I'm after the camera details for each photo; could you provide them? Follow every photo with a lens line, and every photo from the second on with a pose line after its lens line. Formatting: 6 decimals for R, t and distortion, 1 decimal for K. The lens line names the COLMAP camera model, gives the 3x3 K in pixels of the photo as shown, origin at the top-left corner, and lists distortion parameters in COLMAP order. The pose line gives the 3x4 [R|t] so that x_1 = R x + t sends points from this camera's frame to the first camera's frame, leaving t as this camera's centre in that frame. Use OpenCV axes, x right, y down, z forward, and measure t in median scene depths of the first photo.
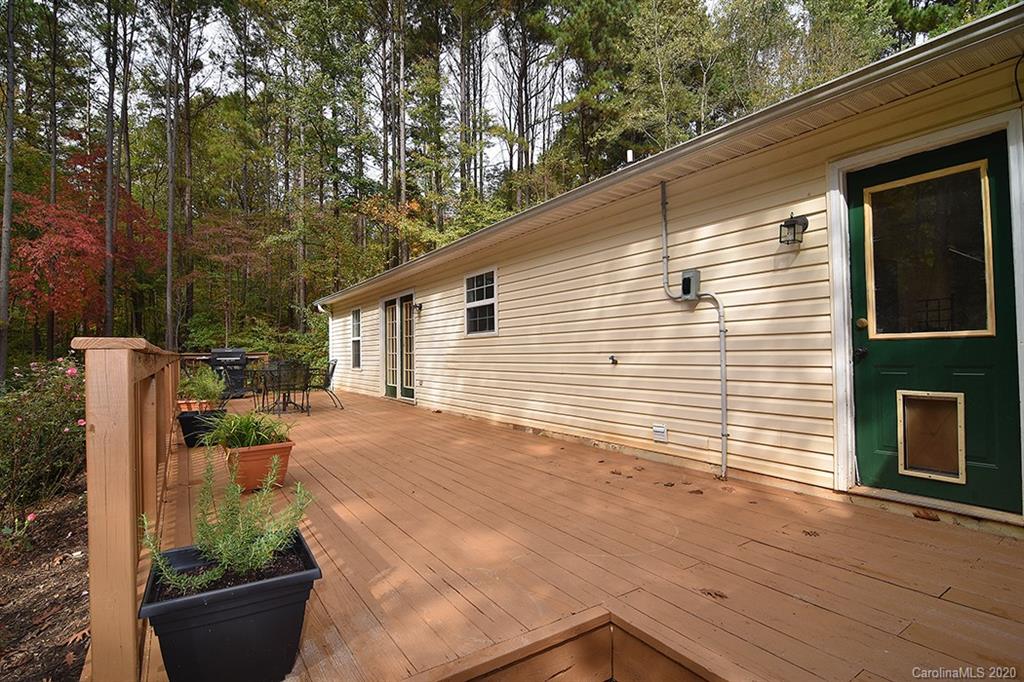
lens RADIAL K [[493.2, 0, 513.4], [0, 493.2, 344.3], [0, 0, 1]] dist [-0.000244, -0.004343]
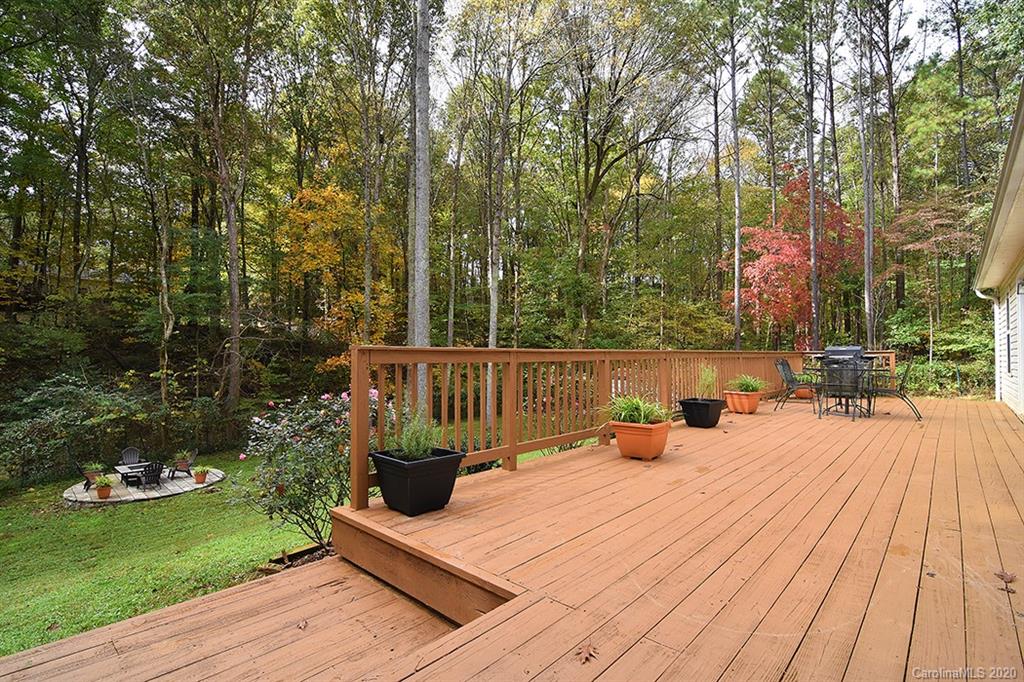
lens RADIAL K [[493.2, 0, 516.6], [0, 493.2, 341.3], [0, 0, 1]] dist [-0.000244, -0.004343]
pose [[0.256057, -0.011181, -0.966597, 0.089140], [0.010314, 0.999908, -0.008834, 0.000307], [0.966607, -0.007707, 0.256149, 0.052624]]
